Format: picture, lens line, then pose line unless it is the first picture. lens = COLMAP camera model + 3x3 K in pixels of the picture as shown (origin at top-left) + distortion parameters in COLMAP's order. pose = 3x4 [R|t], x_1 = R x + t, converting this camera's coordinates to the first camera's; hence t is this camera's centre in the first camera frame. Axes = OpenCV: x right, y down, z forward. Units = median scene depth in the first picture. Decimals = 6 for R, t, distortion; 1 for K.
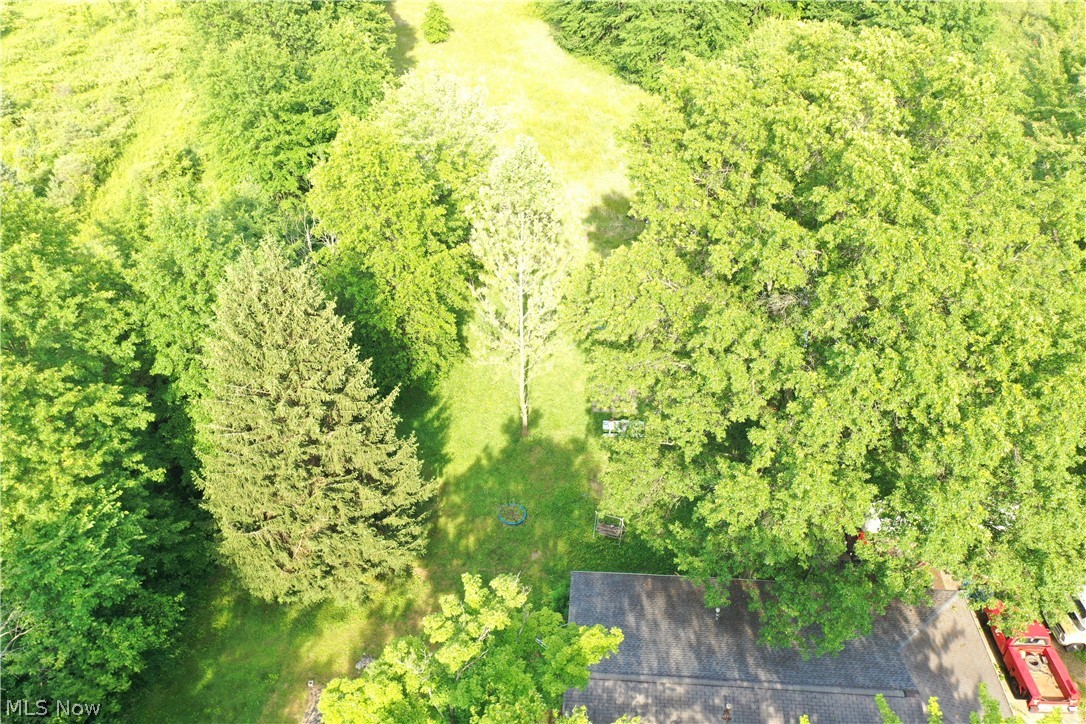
lens RADIAL K [[850.7, 0, 542.9], [0, 850.7, 362.1], [0, 0, 1]] dist [-0.008299, 0.005270]
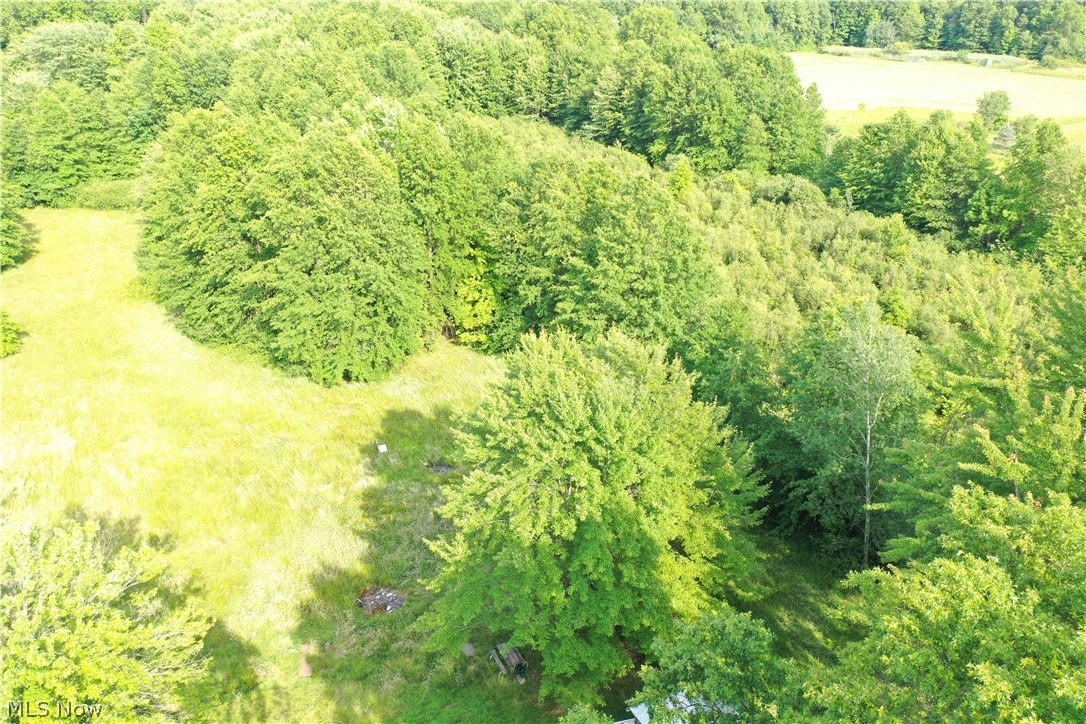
lens RADIAL K [[850.7, 0, 542.9], [0, 850.7, 362.0], [0, 0, 1]] dist [-0.008299, 0.005270]
pose [[0.898349, -0.170988, 0.404639, -0.006232], [0.254998, 0.953035, -0.163403, -0.157644], [-0.357695, 0.249975, 0.899759, 0.217088]]
